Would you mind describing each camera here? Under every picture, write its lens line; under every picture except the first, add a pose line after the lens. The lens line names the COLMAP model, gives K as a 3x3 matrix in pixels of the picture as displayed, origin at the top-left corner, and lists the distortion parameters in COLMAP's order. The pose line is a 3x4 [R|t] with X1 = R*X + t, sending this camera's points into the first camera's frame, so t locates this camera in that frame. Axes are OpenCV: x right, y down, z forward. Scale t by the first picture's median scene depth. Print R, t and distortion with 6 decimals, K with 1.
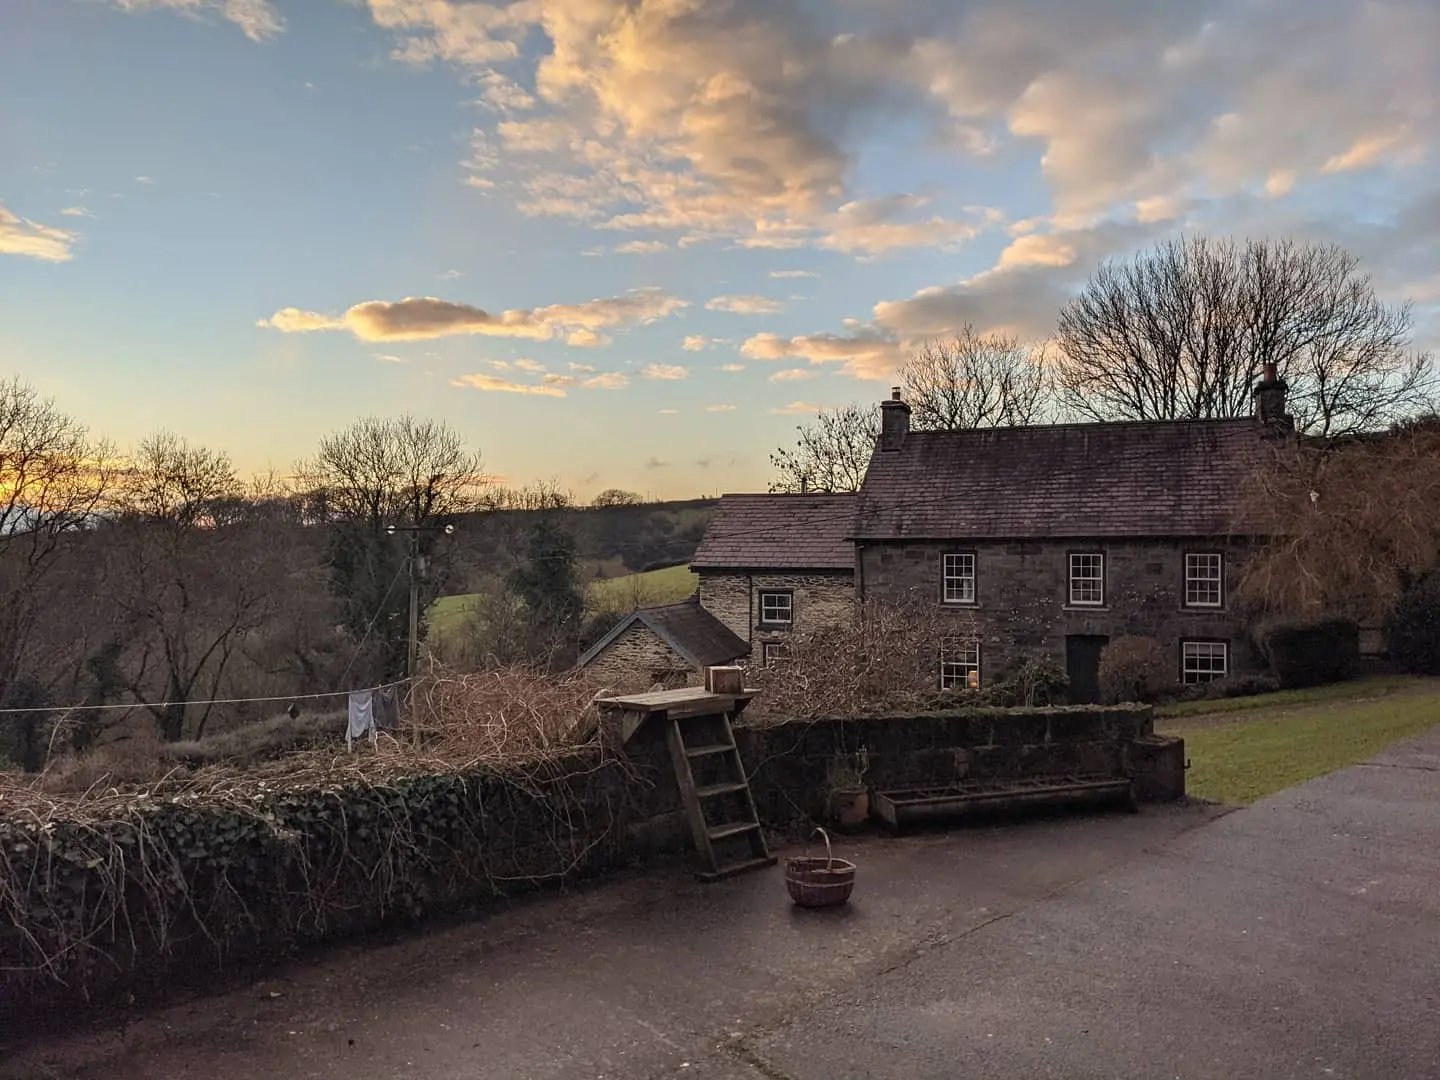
lens RADIAL K [[1210.5, 0, 676.7], [0, 1210.5, 537.8], [0, 0, 1]] dist [0.029741, -0.010016]
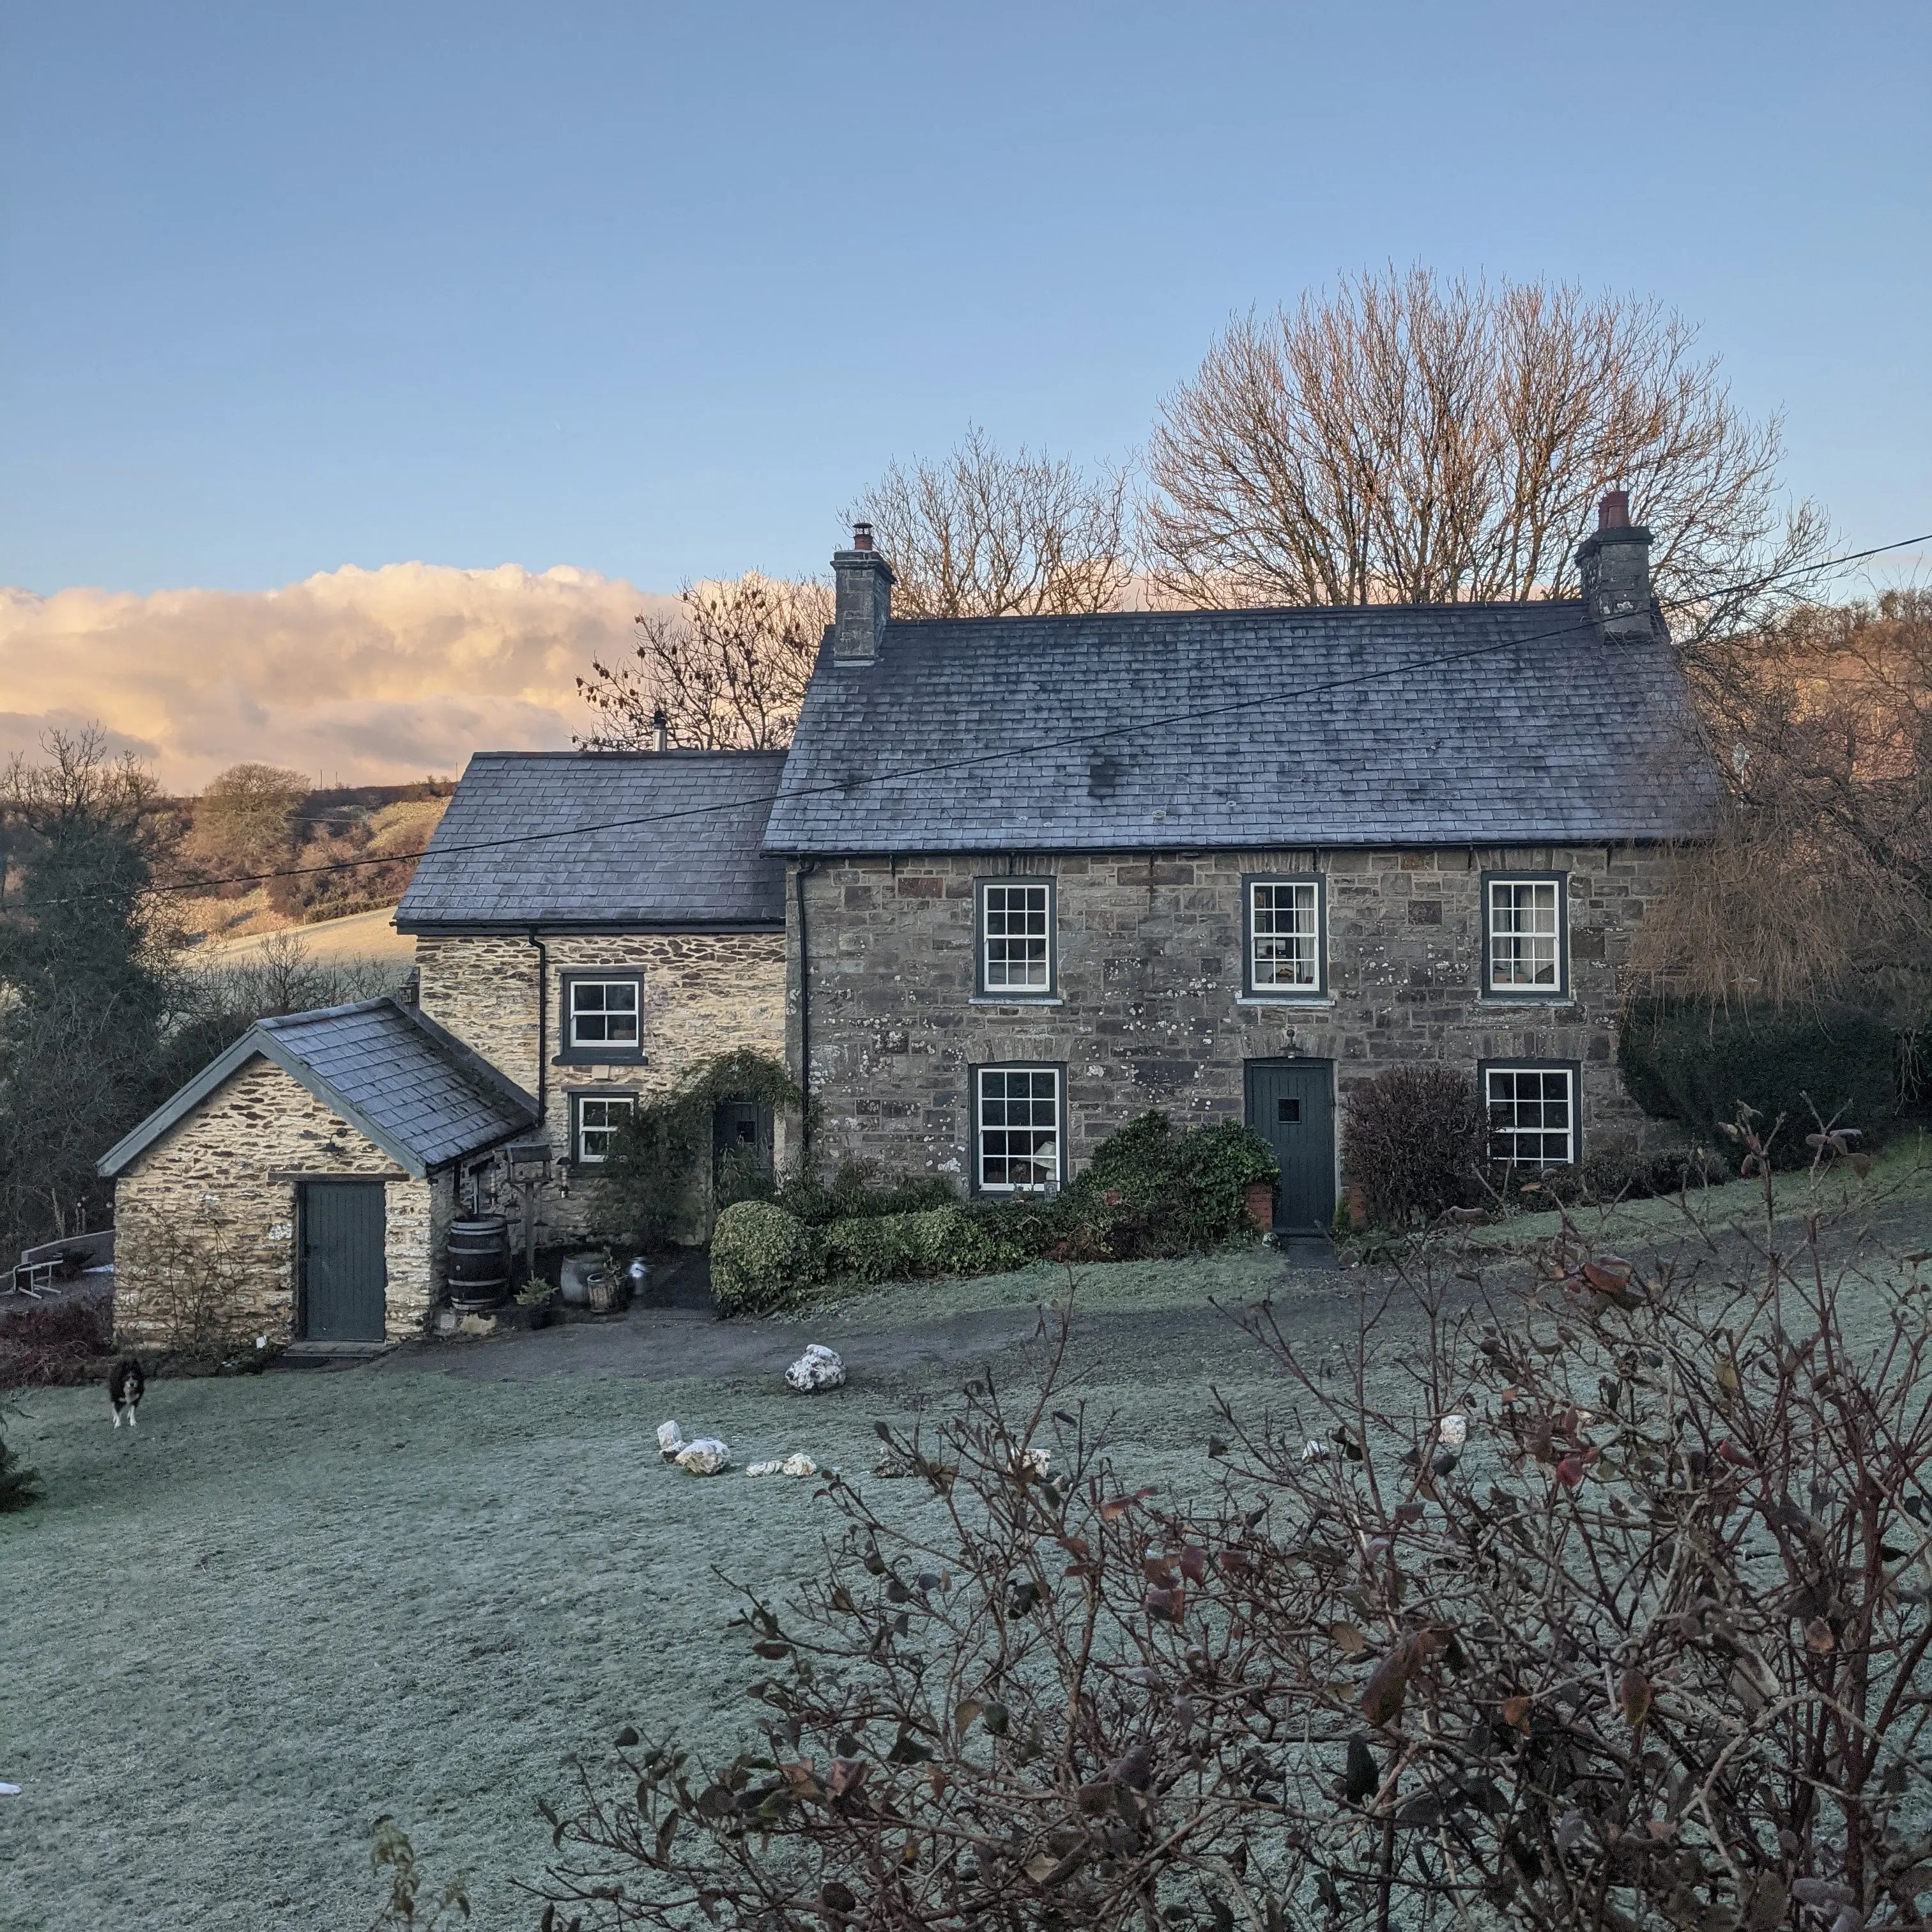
lens RADIAL K [[2207.7, 0, 1012.4], [0, 2207.7, 813.7], [0, 0, 1]] dist [0.165790, -0.581689]
pose [[0.961677, 0.000384, 0.274186, 0.004989], [0.004708, 0.999828, -0.017913, 0.001631], [-0.274145, 0.018517, 0.961510, 0.192850]]
